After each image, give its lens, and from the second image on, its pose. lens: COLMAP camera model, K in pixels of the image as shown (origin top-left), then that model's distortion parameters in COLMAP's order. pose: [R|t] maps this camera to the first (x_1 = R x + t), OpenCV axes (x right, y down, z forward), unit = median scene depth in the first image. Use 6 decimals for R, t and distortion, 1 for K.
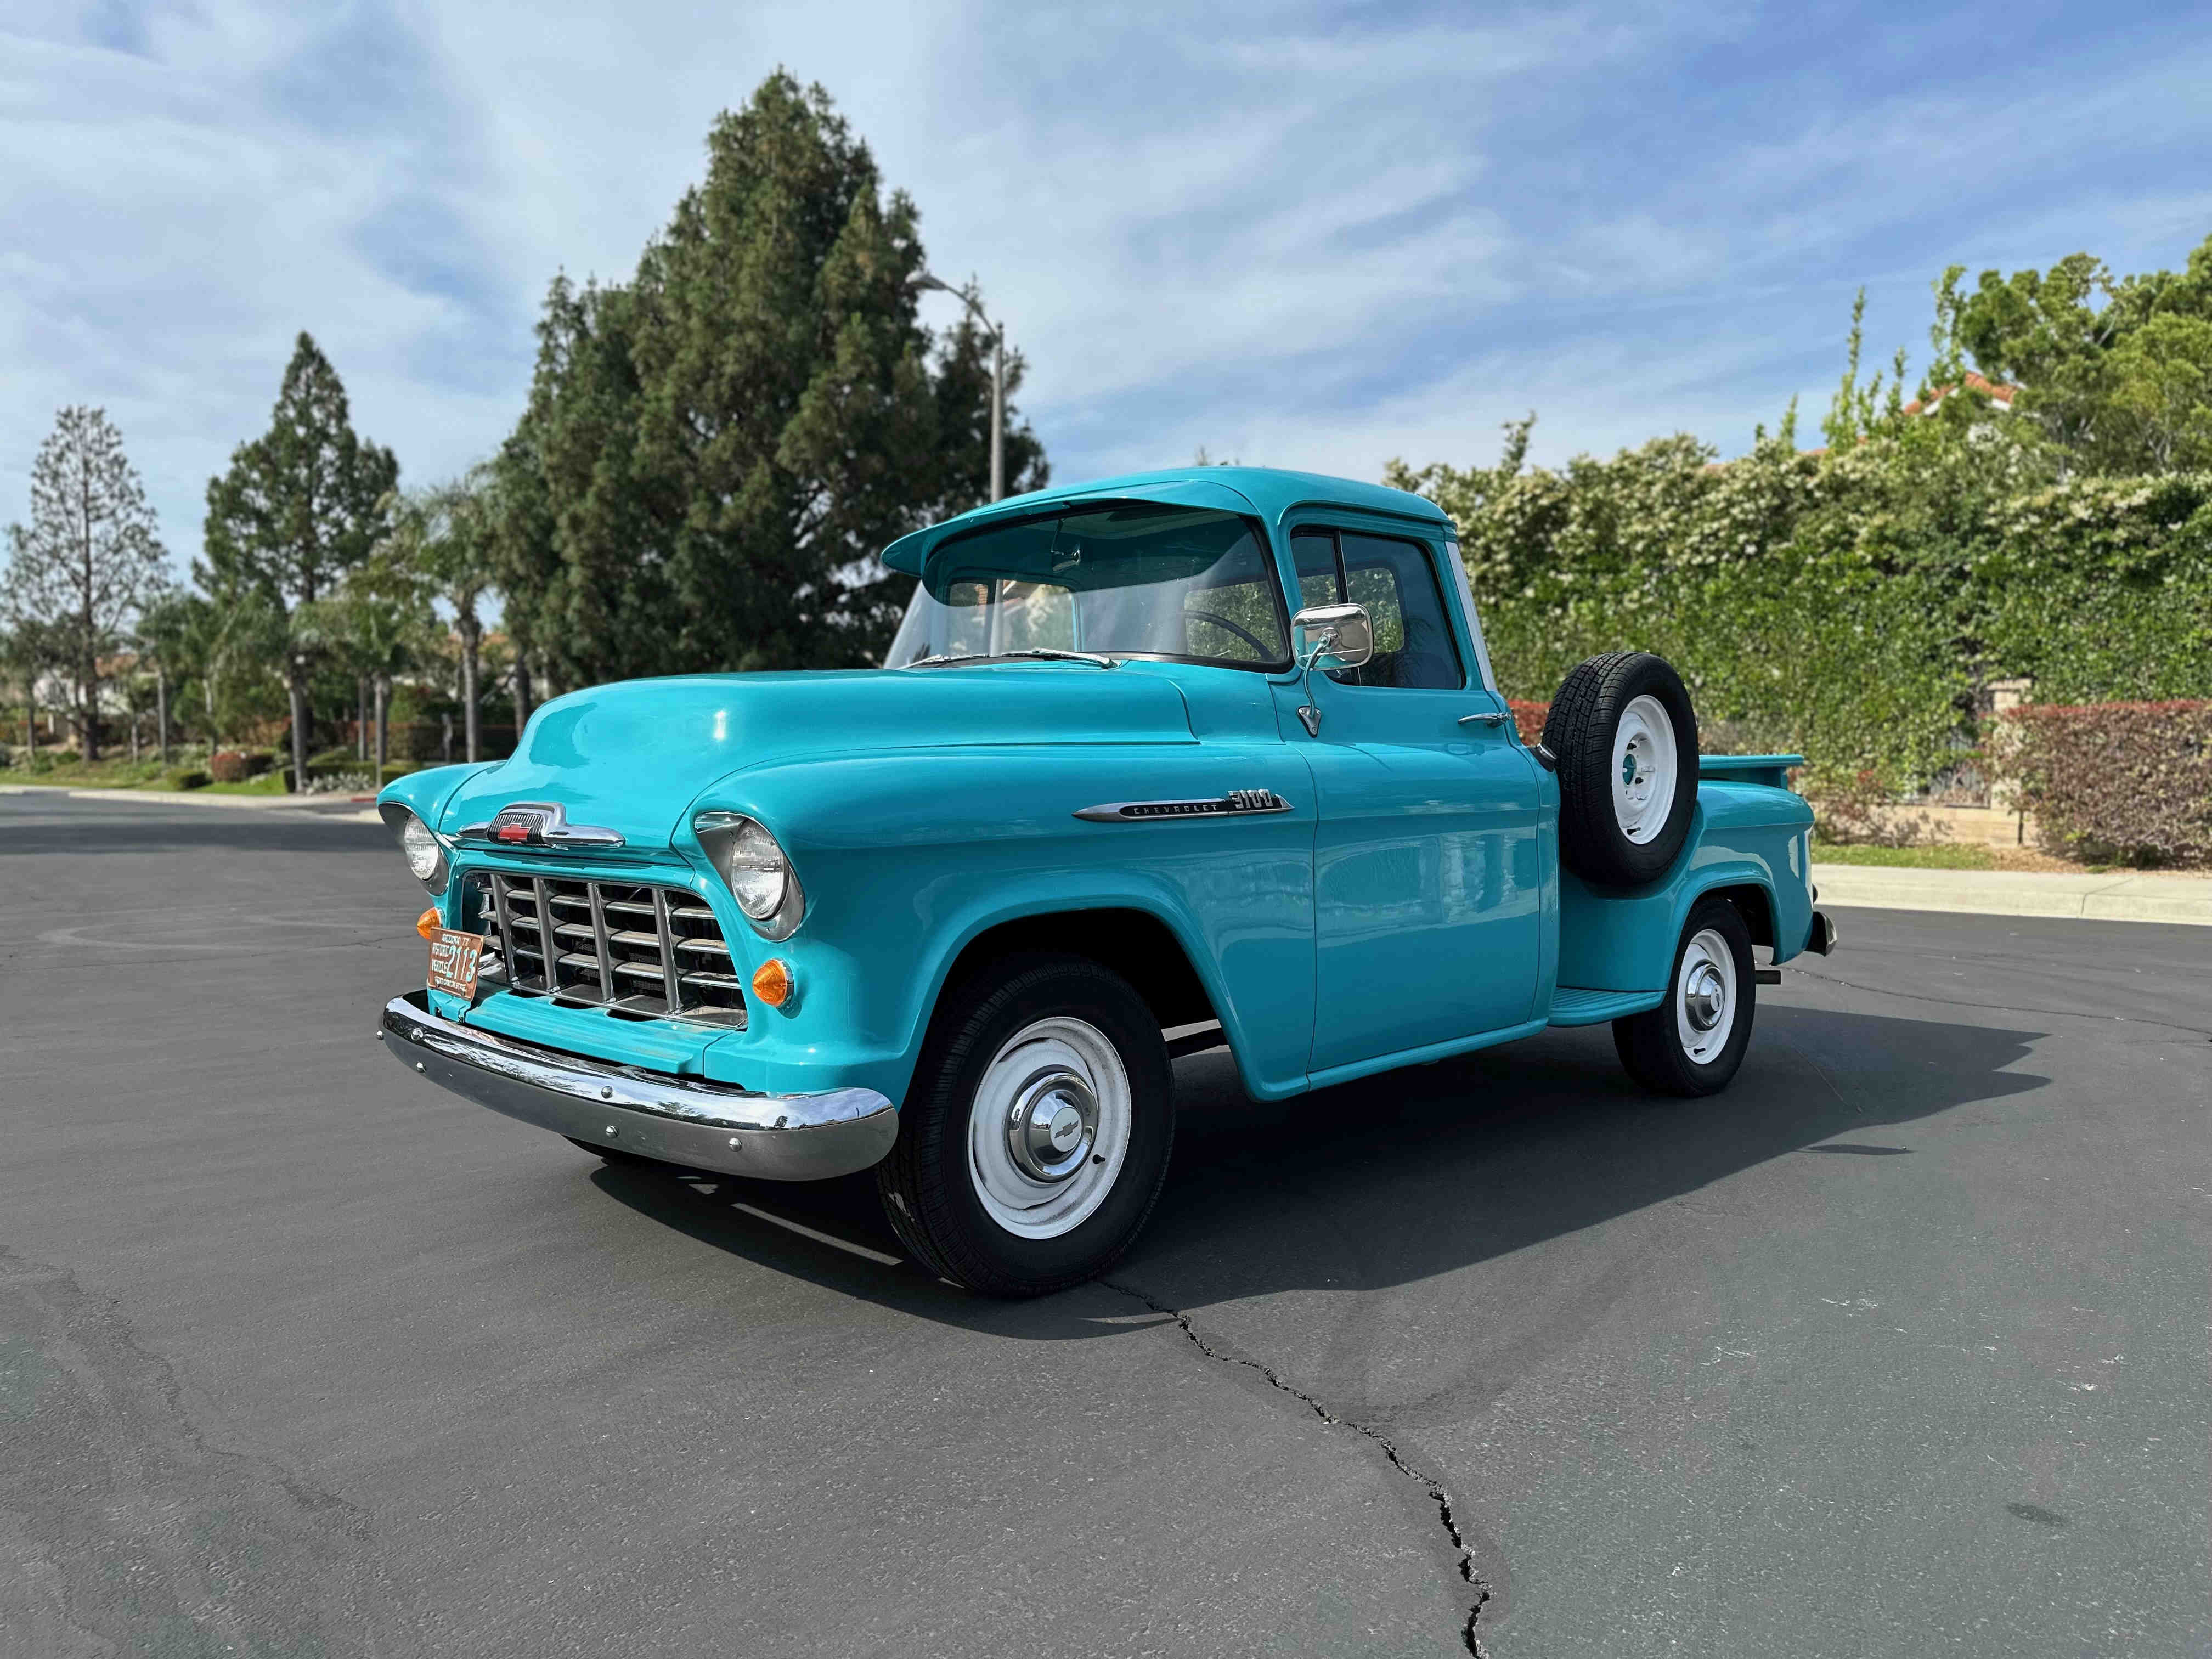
lens RADIAL K [[1573.2, 0, 1106.0], [0, 1573.2, 829.5], [0, 0, 1]] dist [-0.038705, -0.000676]
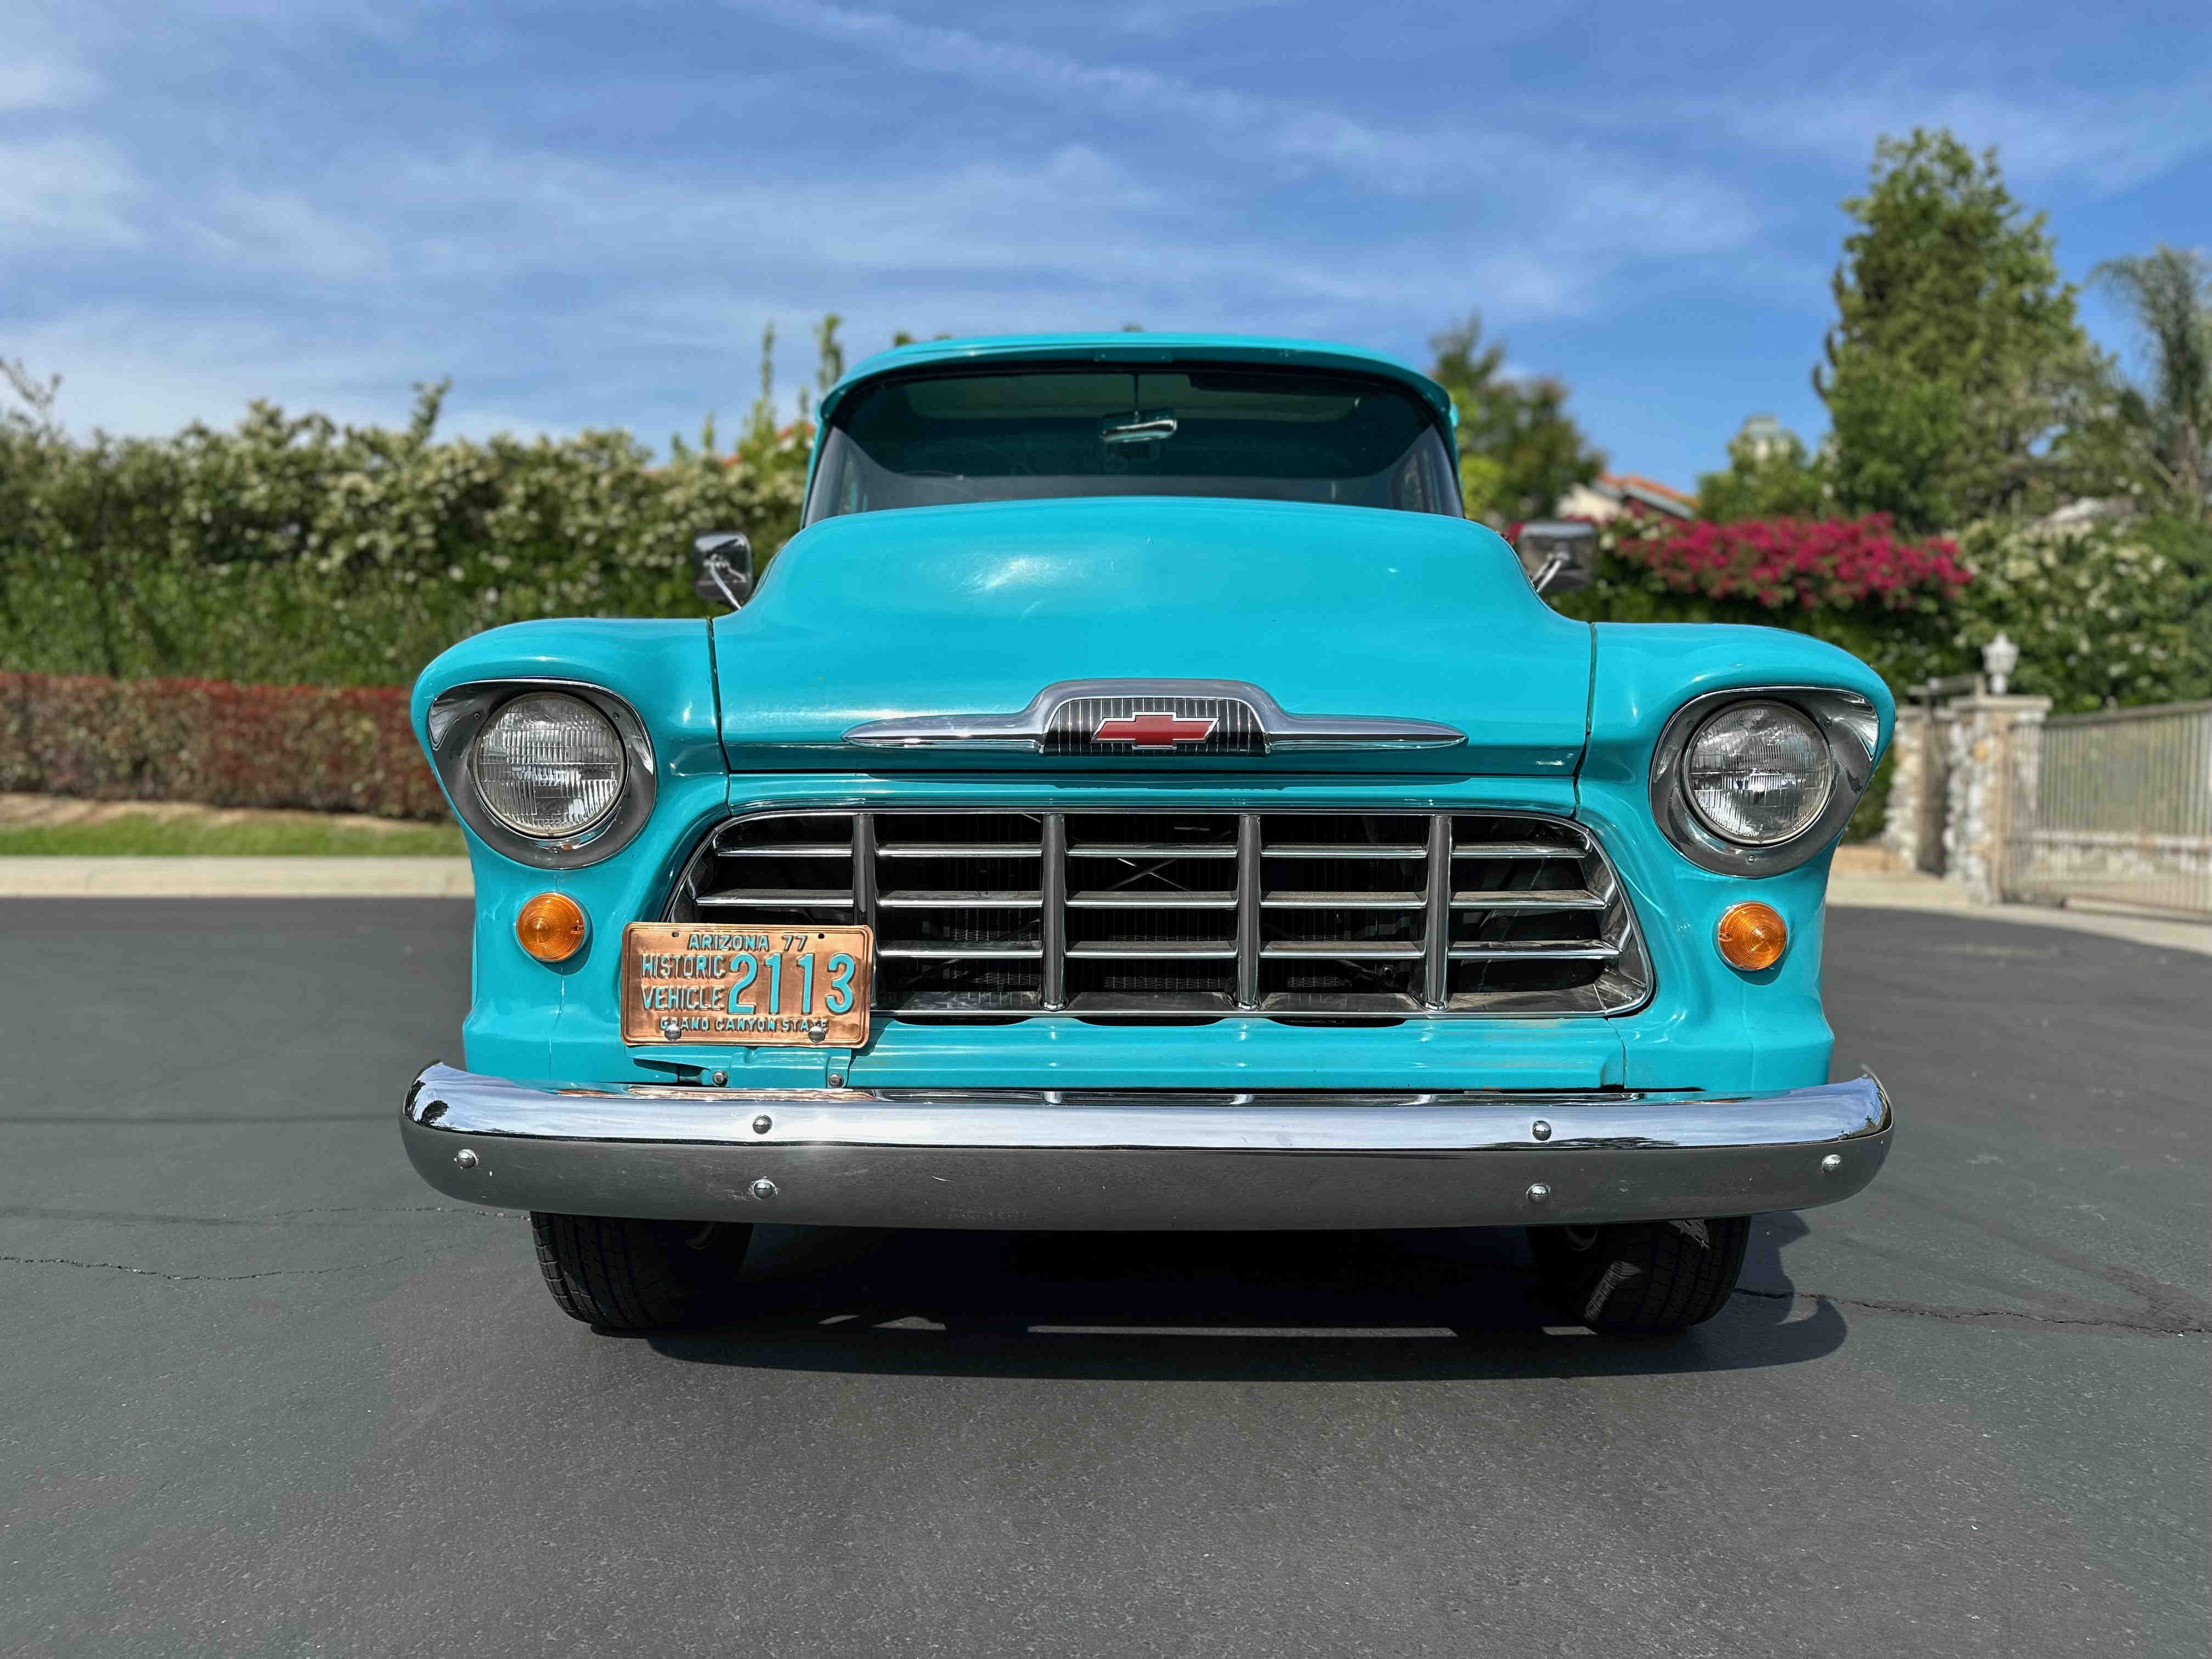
lens RADIAL K [[1555.5, 0, 1106.0], [0, 1555.5, 829.5], [0, 0, 1]] dist [-0.007469, -0.009118]
pose [[0.681544, 0.001552, 0.731775, -0.135379], [0.006129, 0.999951, -0.007830, 0.007695], [-0.731751, 0.009821, 0.681501, 0.107055]]
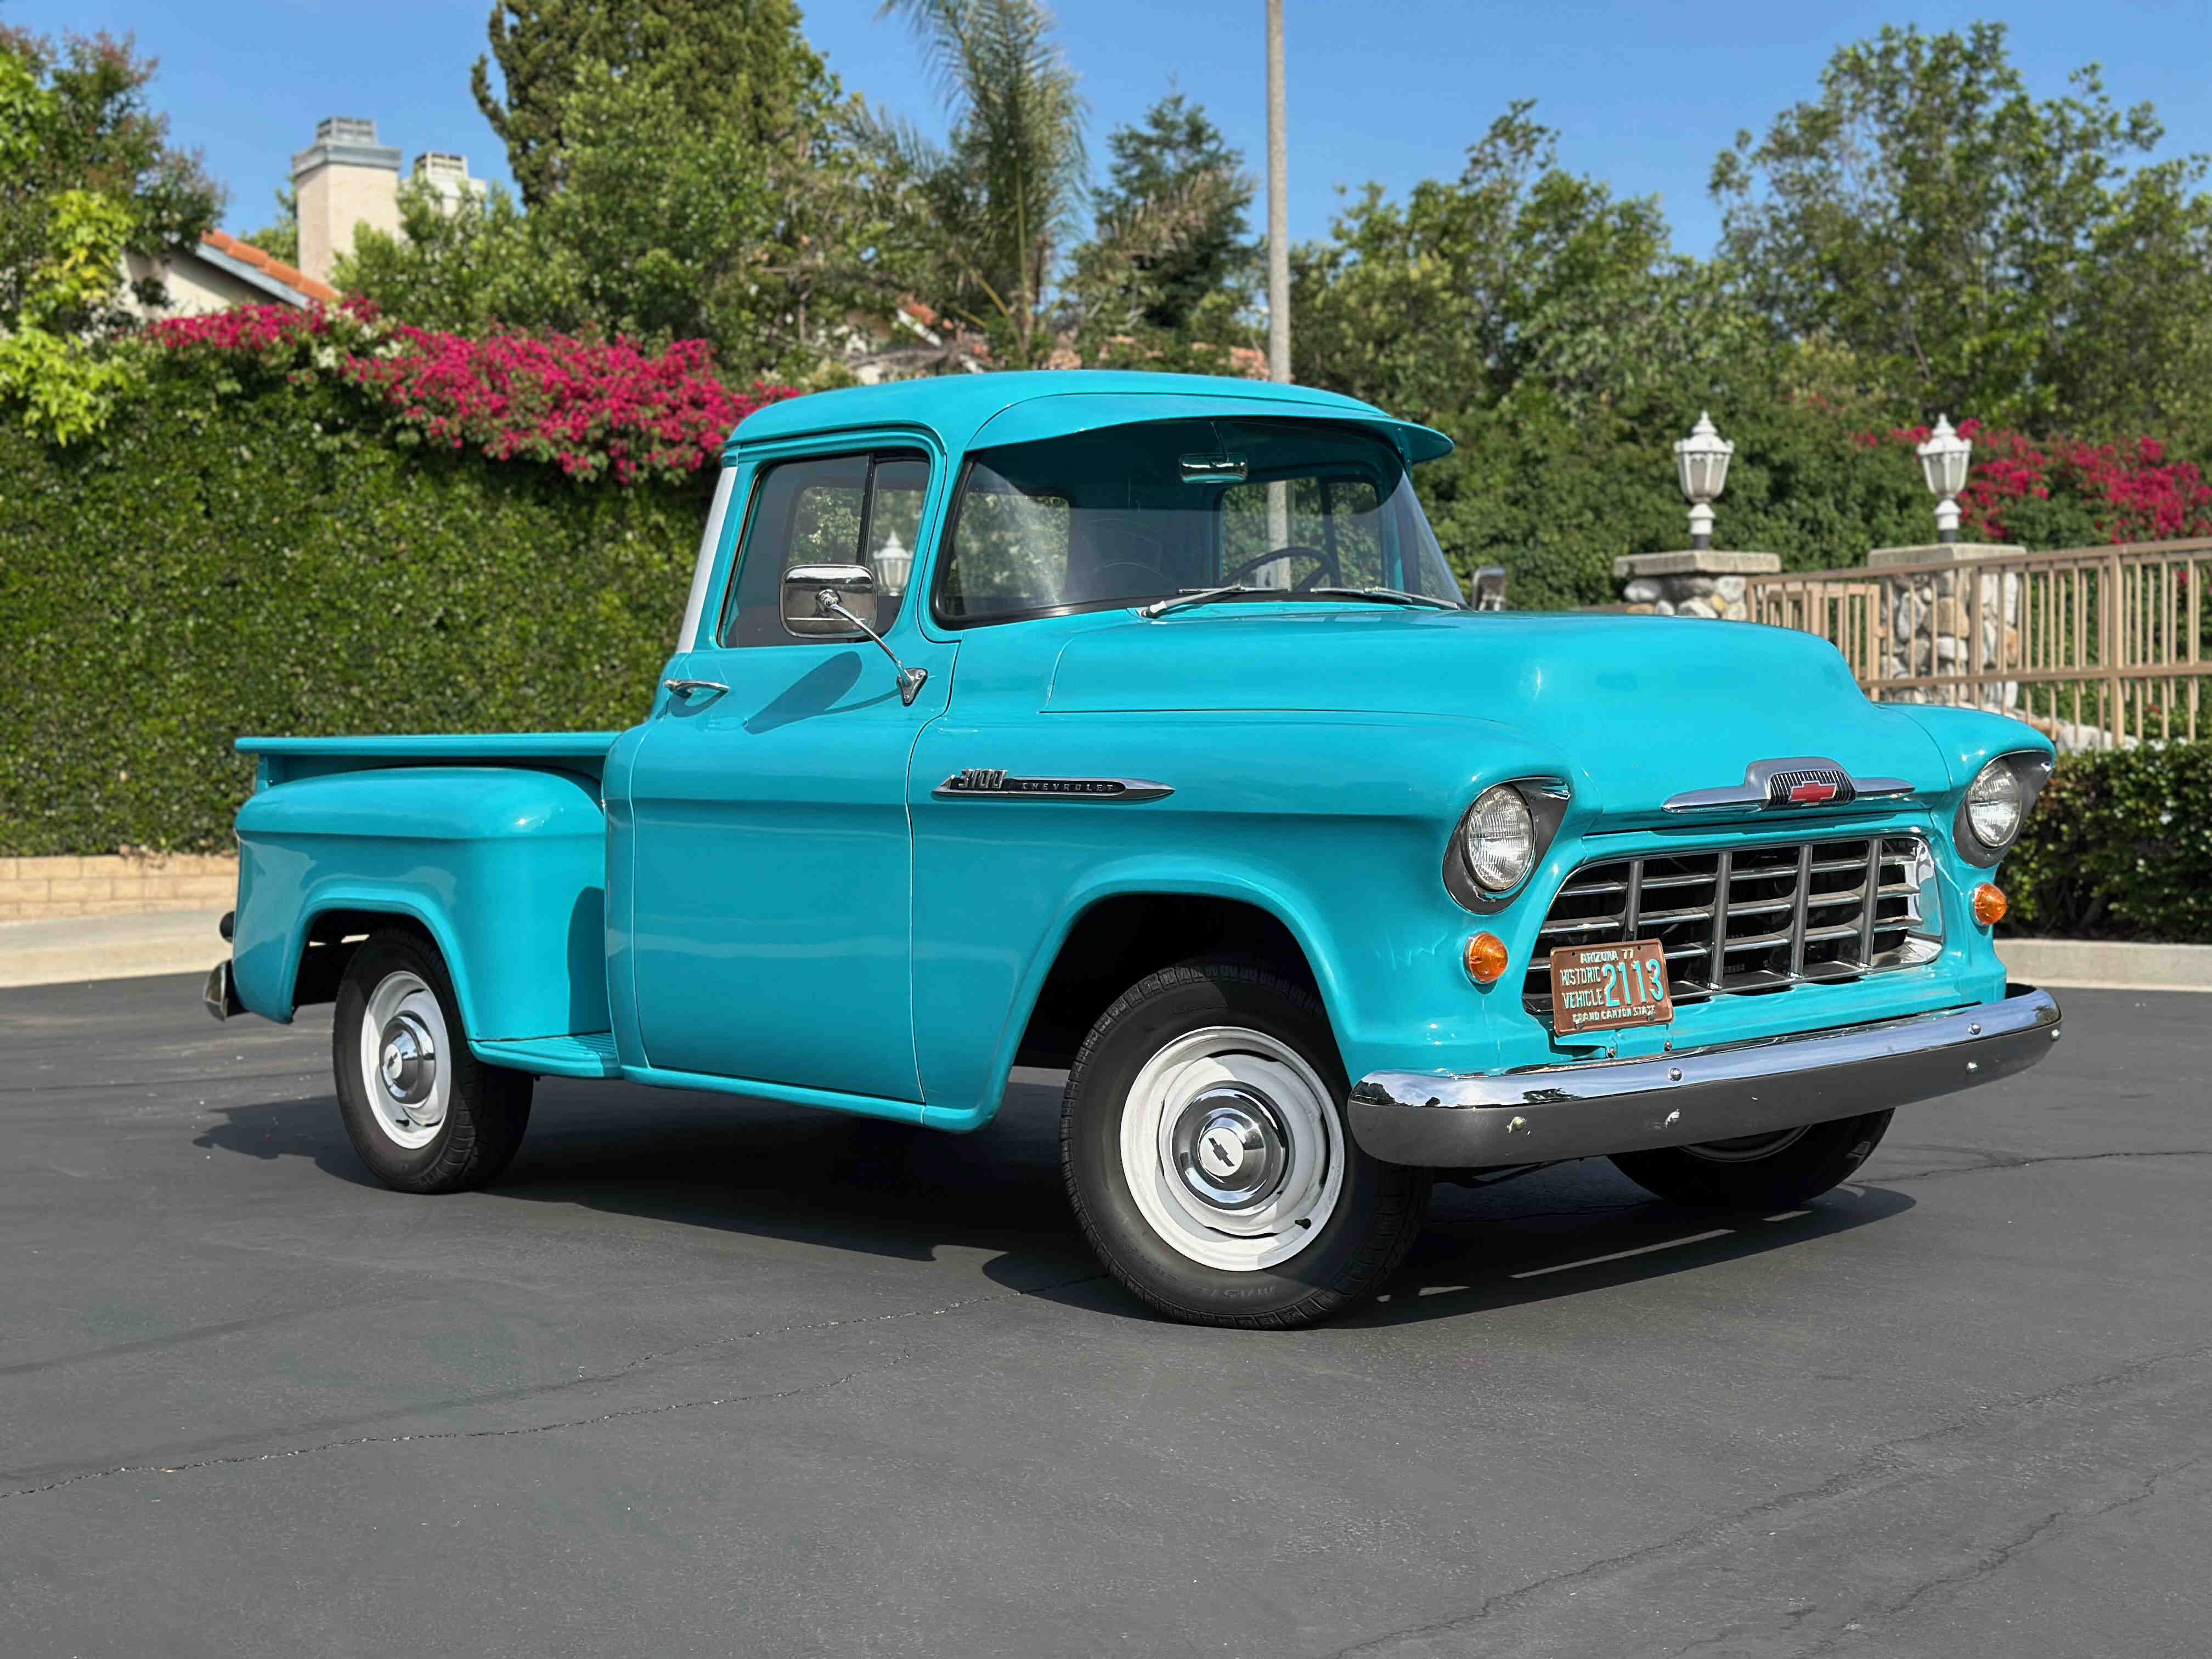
lens RADIAL K [[2963.5, 0, 1106.0], [0, 2963.5, 829.5], [0, 0, 1]] dist [0.130923, 0.033179]
pose [[0.021691, -0.019472, 0.999575, -0.317287], [0.056734, 0.998223, 0.018214, -0.002968], [-0.998154, 0.056315, 0.022757, 0.213578]]
